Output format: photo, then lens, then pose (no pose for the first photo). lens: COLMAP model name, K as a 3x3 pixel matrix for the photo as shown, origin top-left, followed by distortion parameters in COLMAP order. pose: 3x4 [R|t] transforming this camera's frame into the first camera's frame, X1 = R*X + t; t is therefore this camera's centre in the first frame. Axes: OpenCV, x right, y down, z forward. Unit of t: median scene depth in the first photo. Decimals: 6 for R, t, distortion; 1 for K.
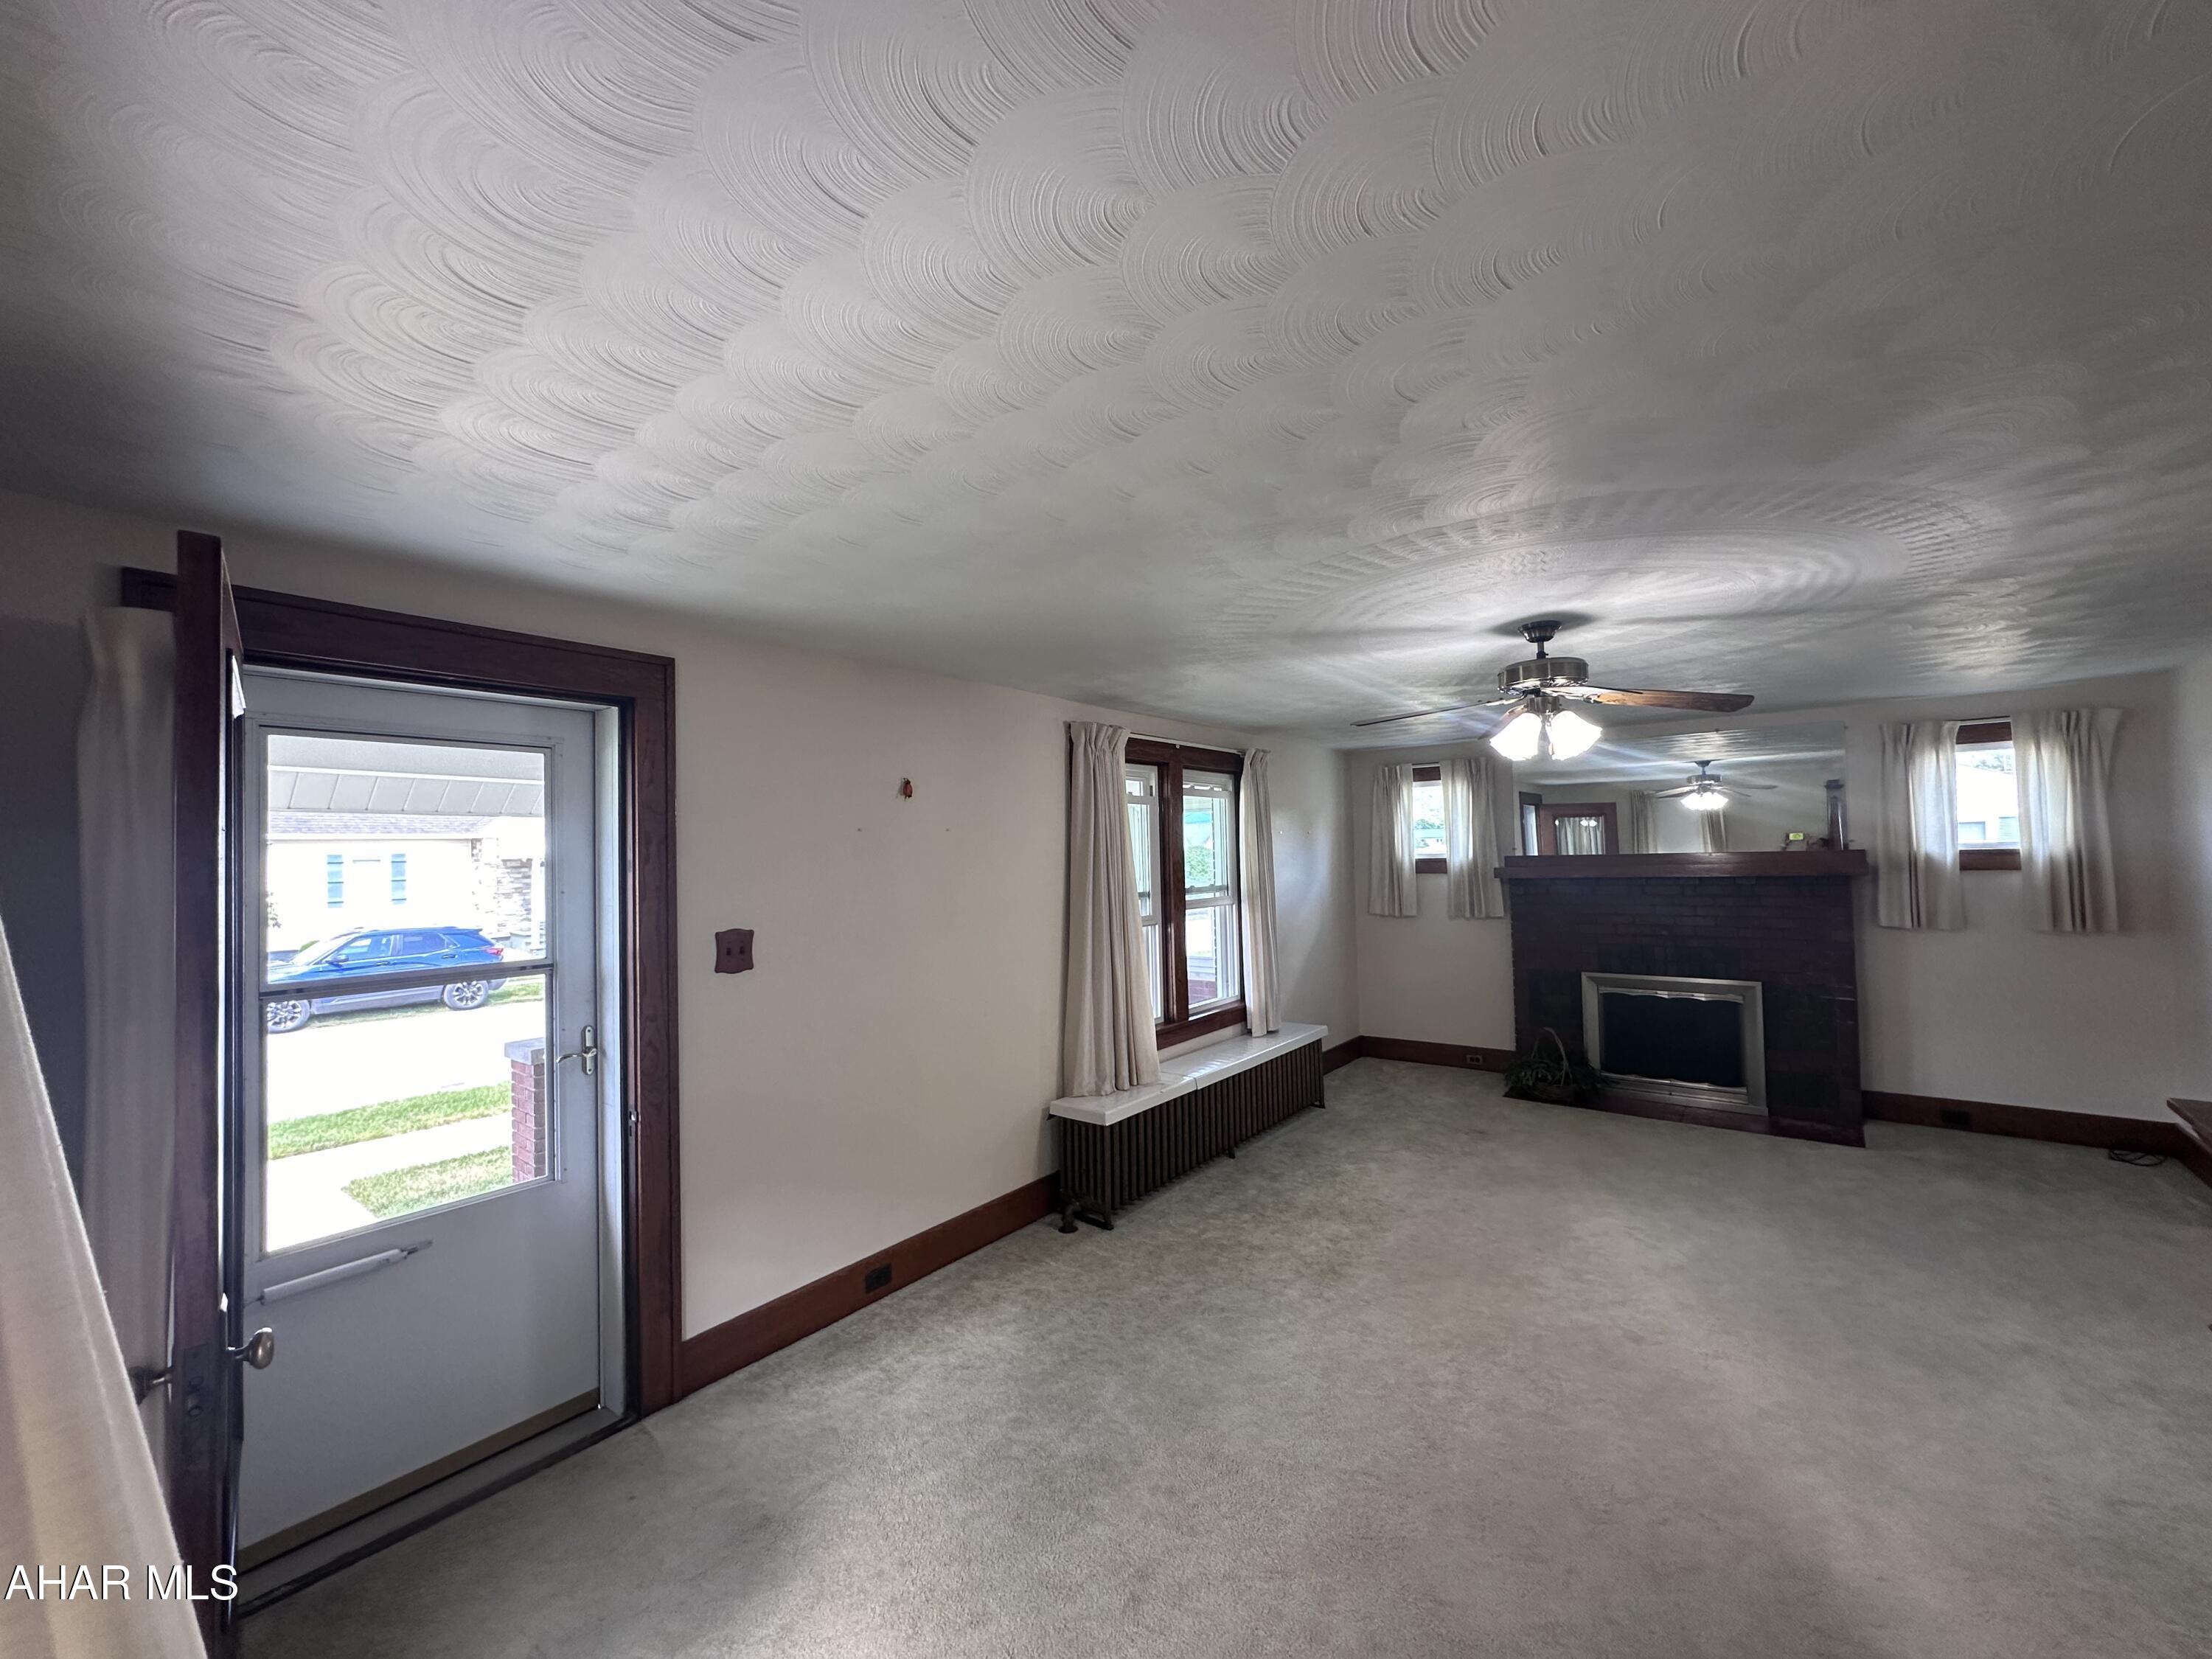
lens RADIAL K [[882.0, 0, 1101.1], [0, 882.0, 821.3], [0, 0, 1]] dist [-0.005559, 0.001106]
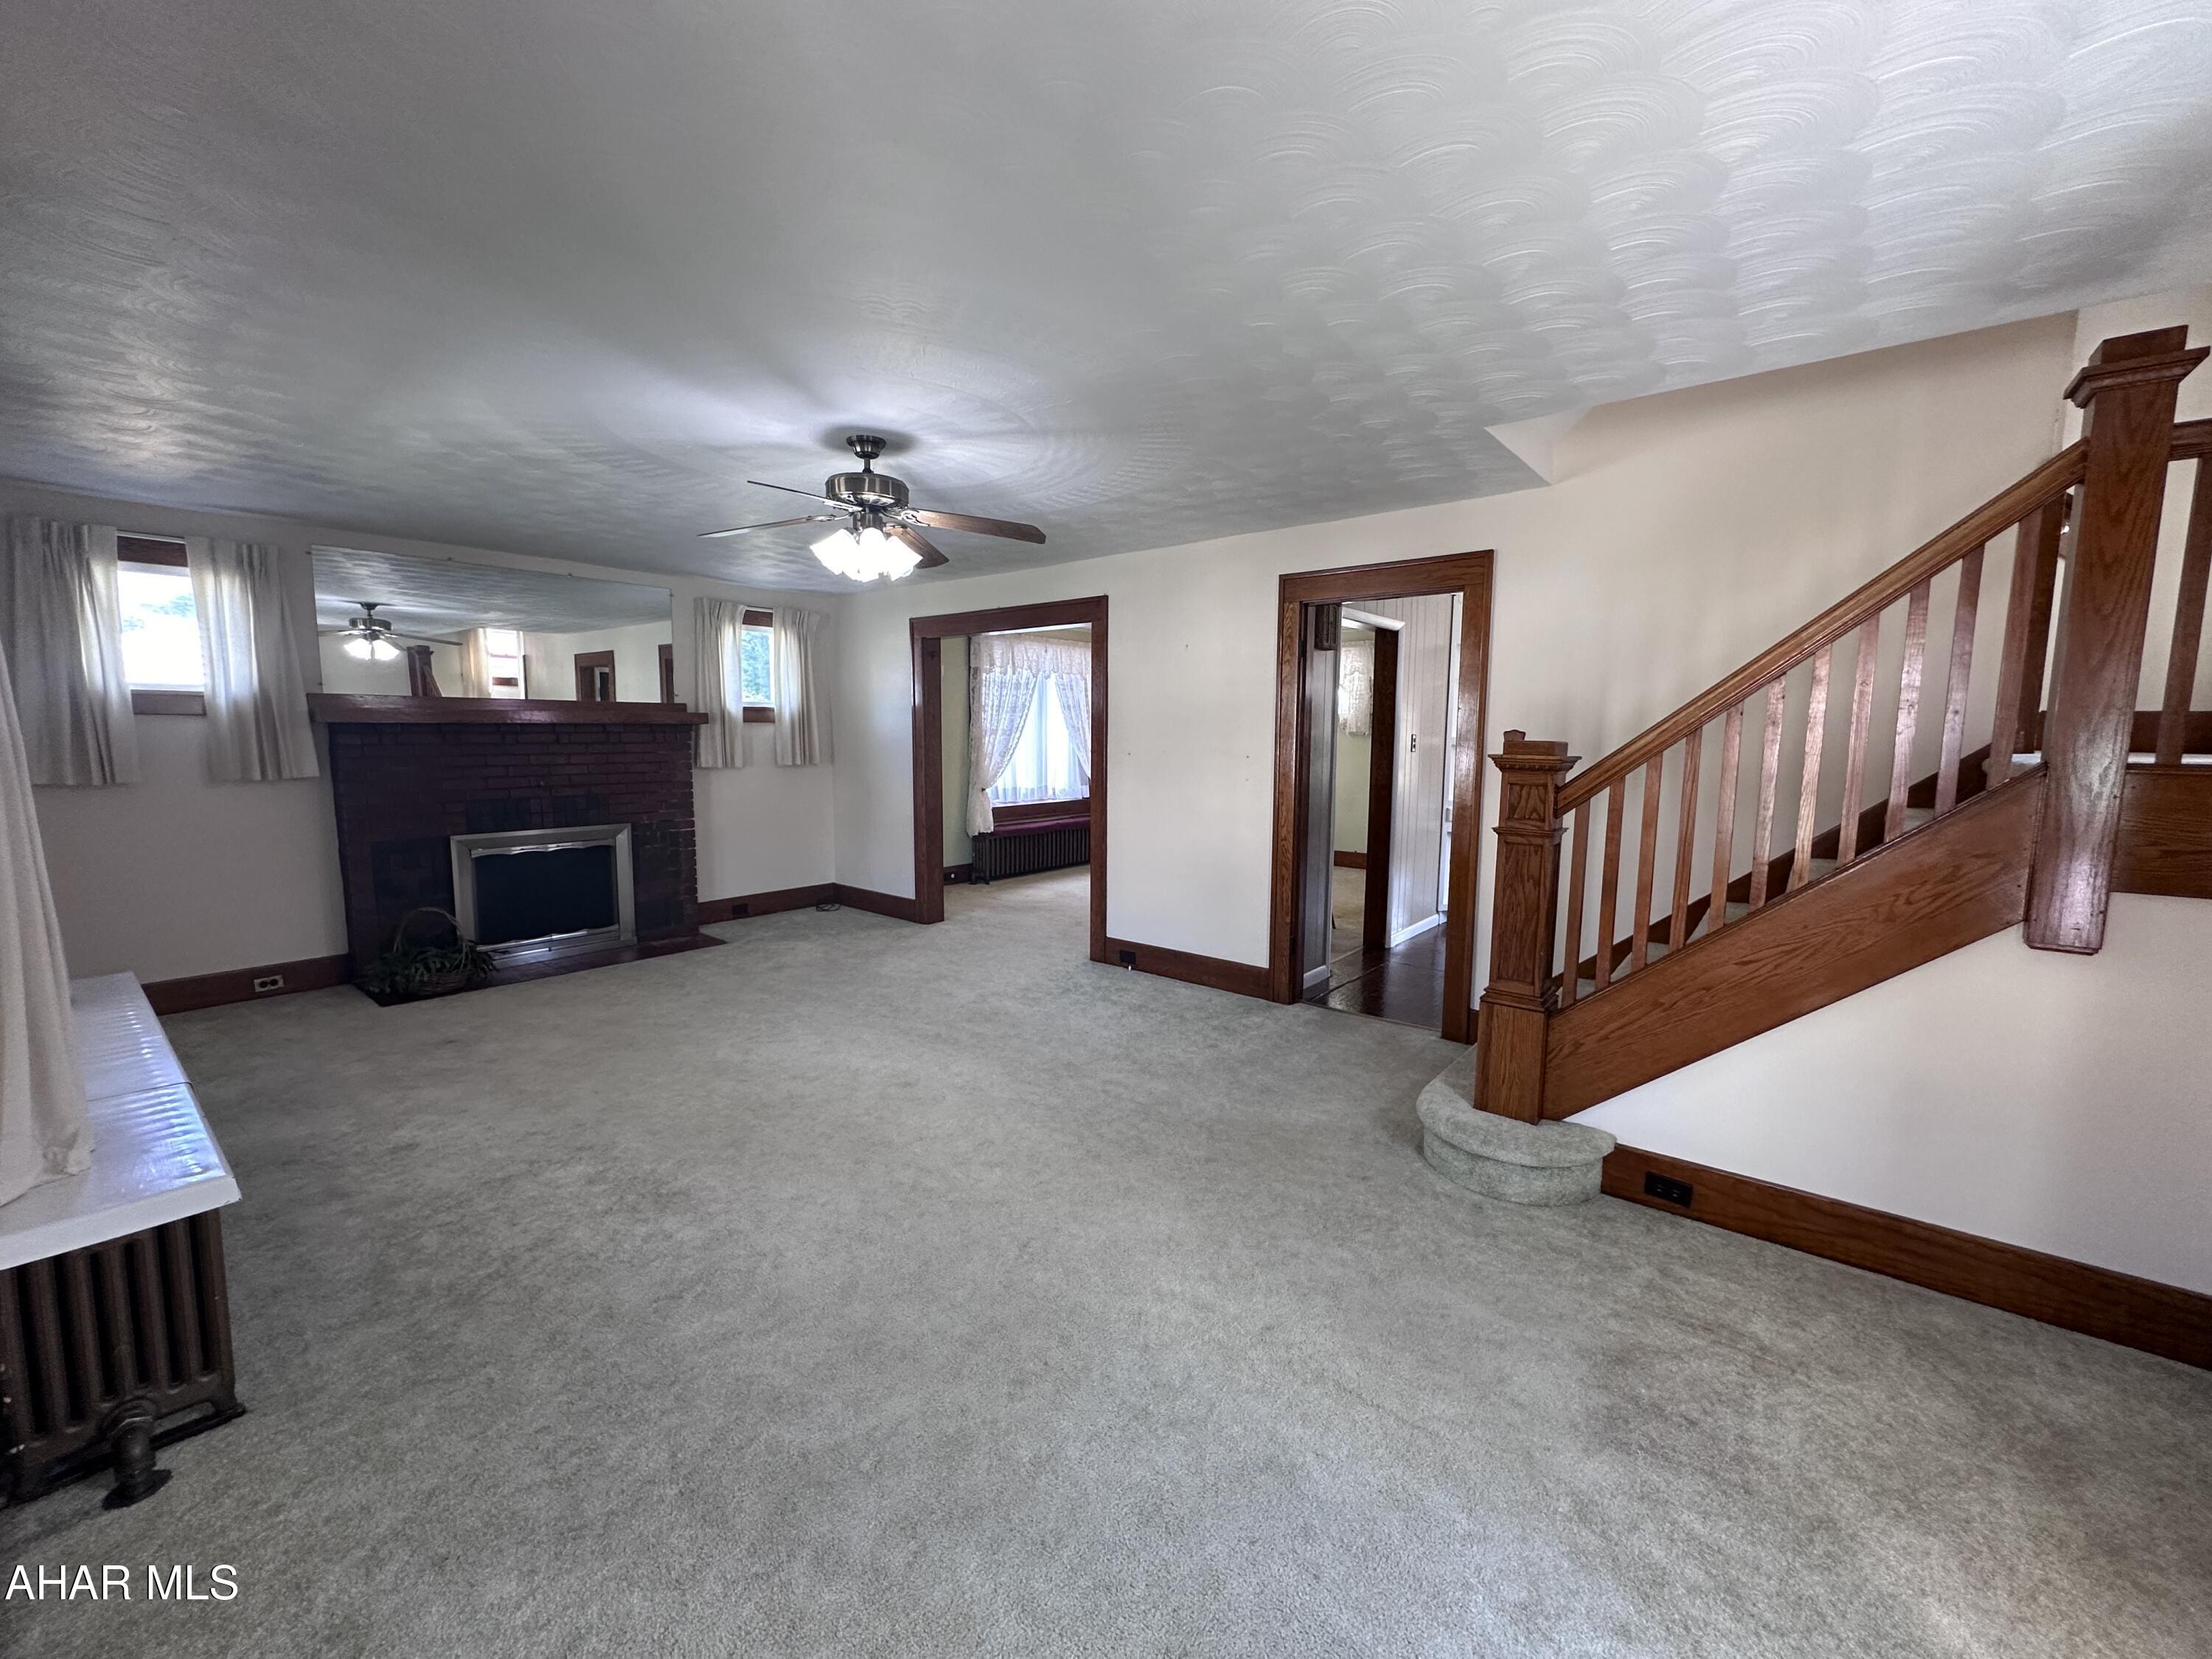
lens RADIAL K [[882.0, 0, 1104.7], [0, 882.0, 834.1], [0, 0, 1]] dist [-0.005559, 0.001106]
pose [[0.012929, -0.093803, 0.995507, -0.342817], [-0.048060, 0.994381, 0.094321, 0.073539], [-0.998761, -0.049064, 0.008349, 0.451398]]
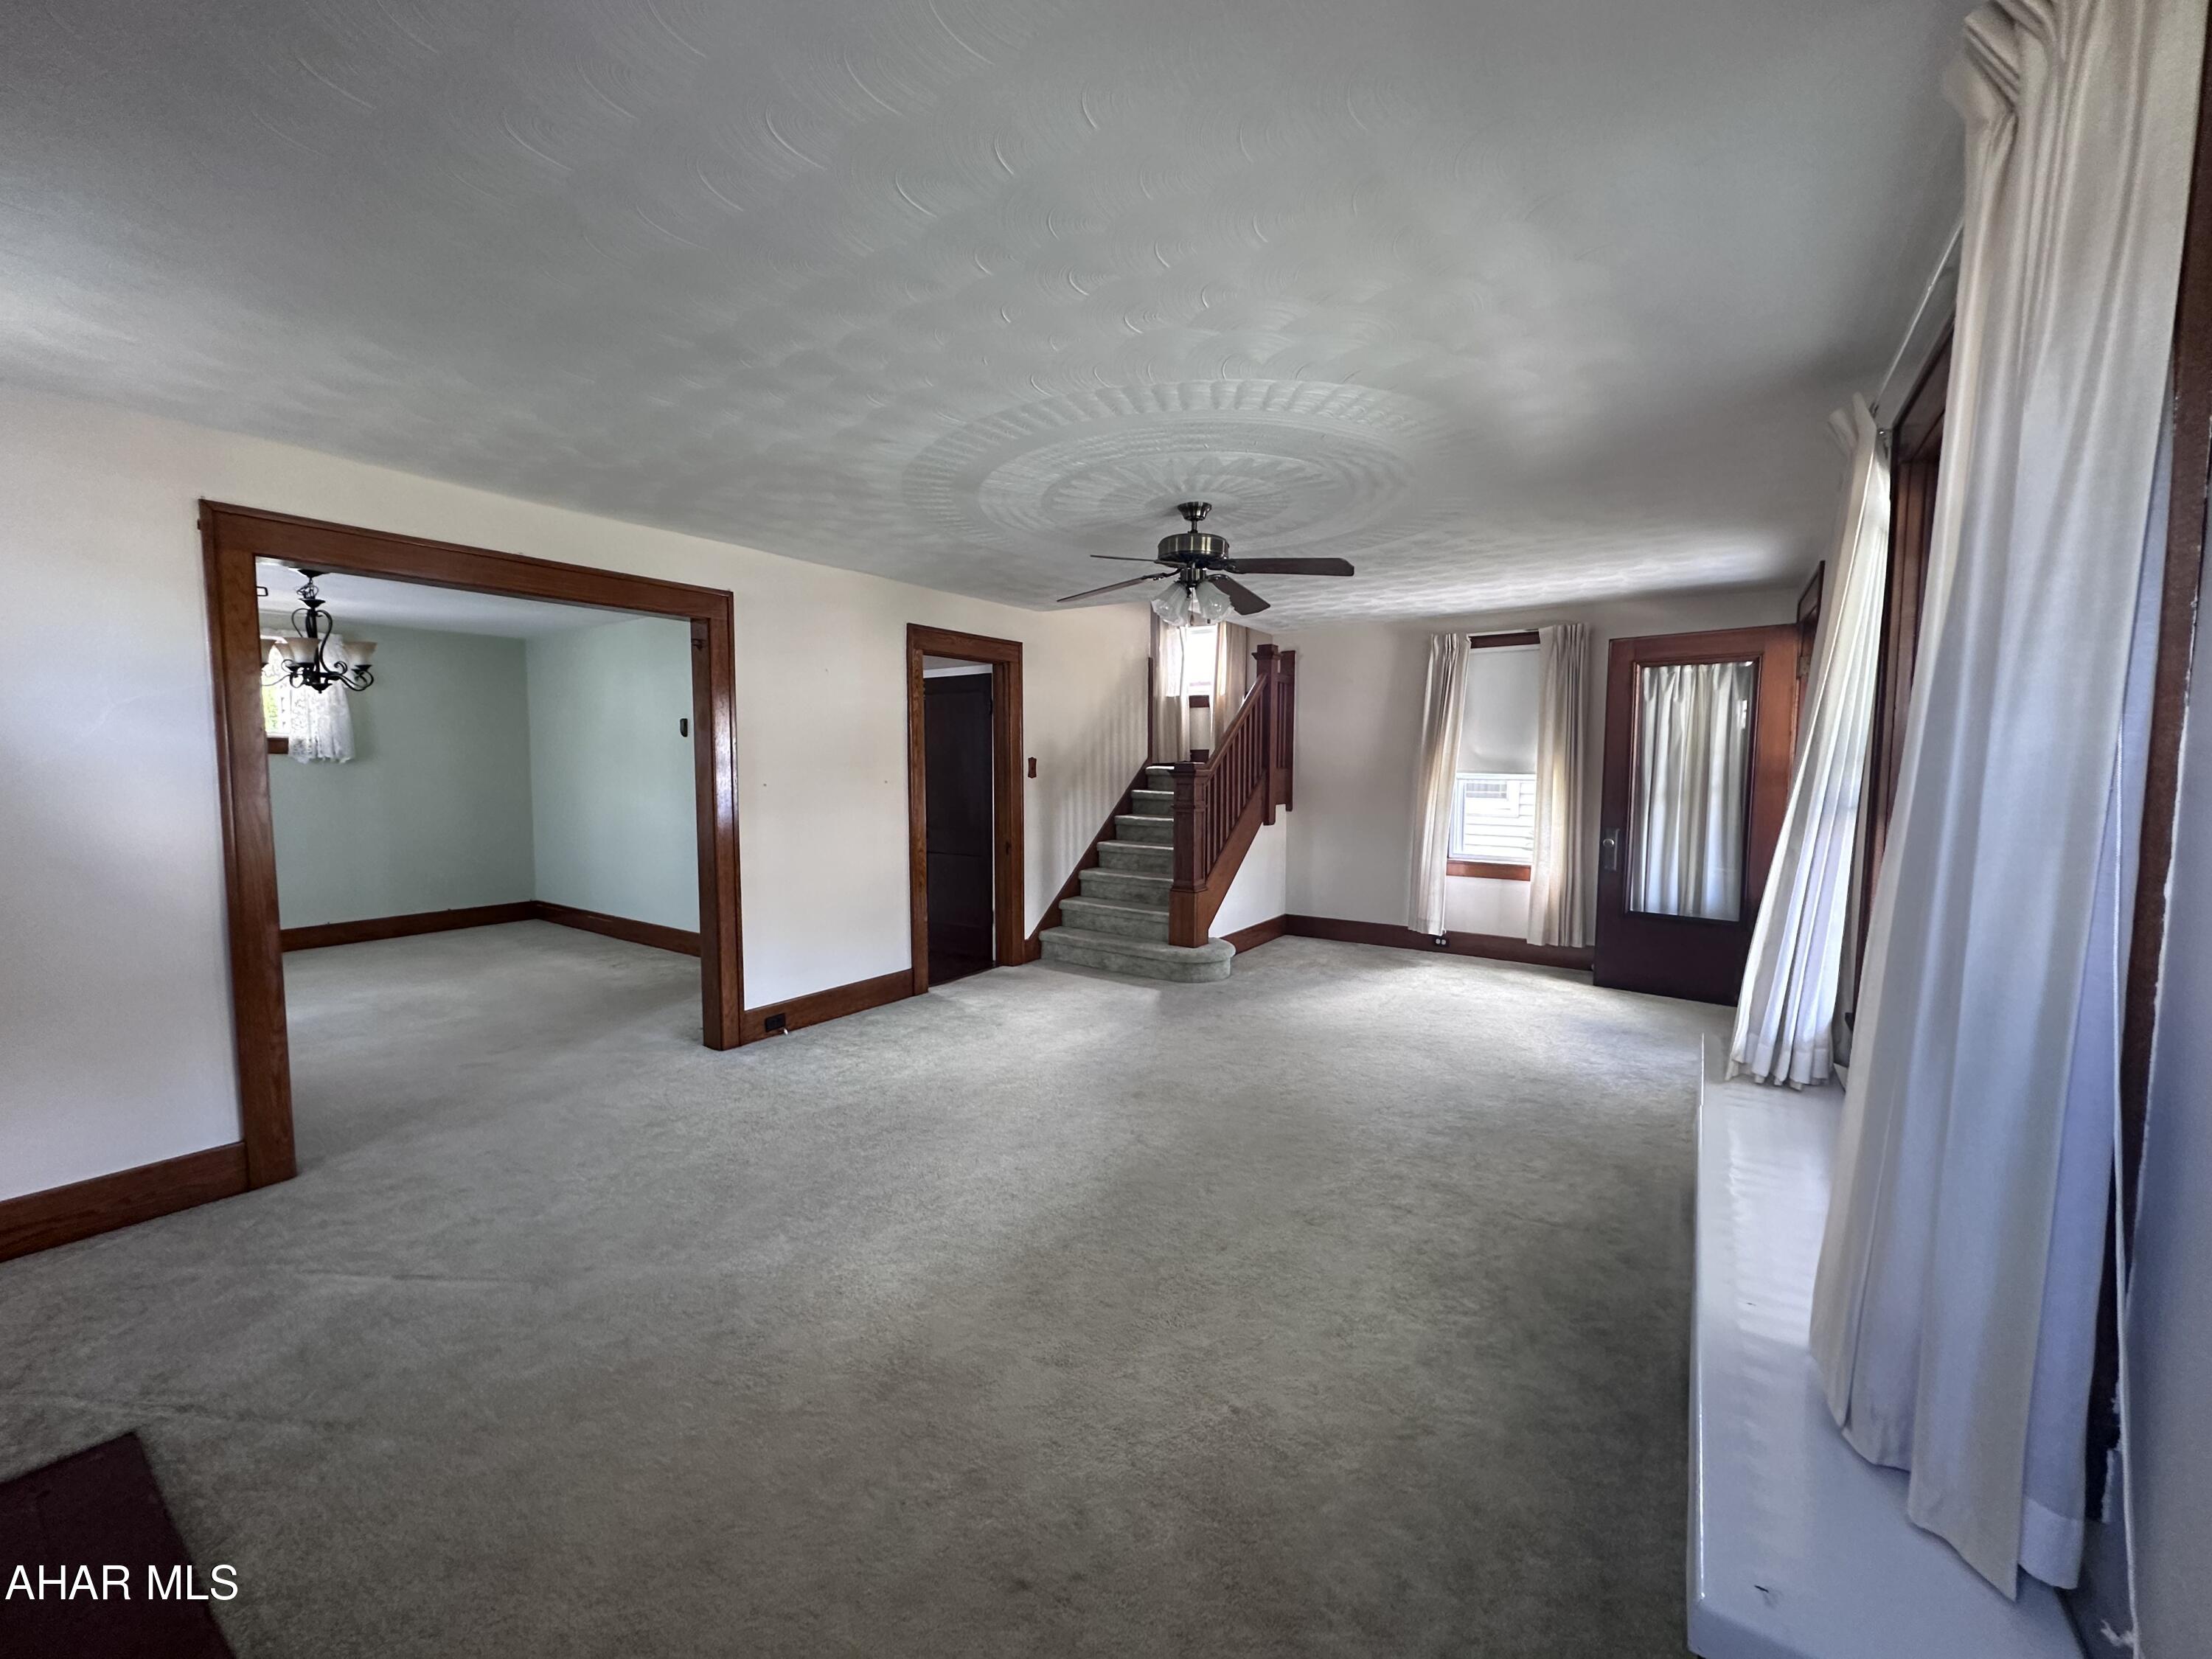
lens RADIAL K [[882.0, 0, 1114.0], [0, 882.0, 839.6], [0, 0, 1]] dist [-0.005559, 0.001106]
pose [[-0.997035, 0.028179, -0.071598, 0.441535], [0.024561, 0.998401, 0.050913, 0.095294], [0.072919, 0.049003, -0.996133, 1.376266]]
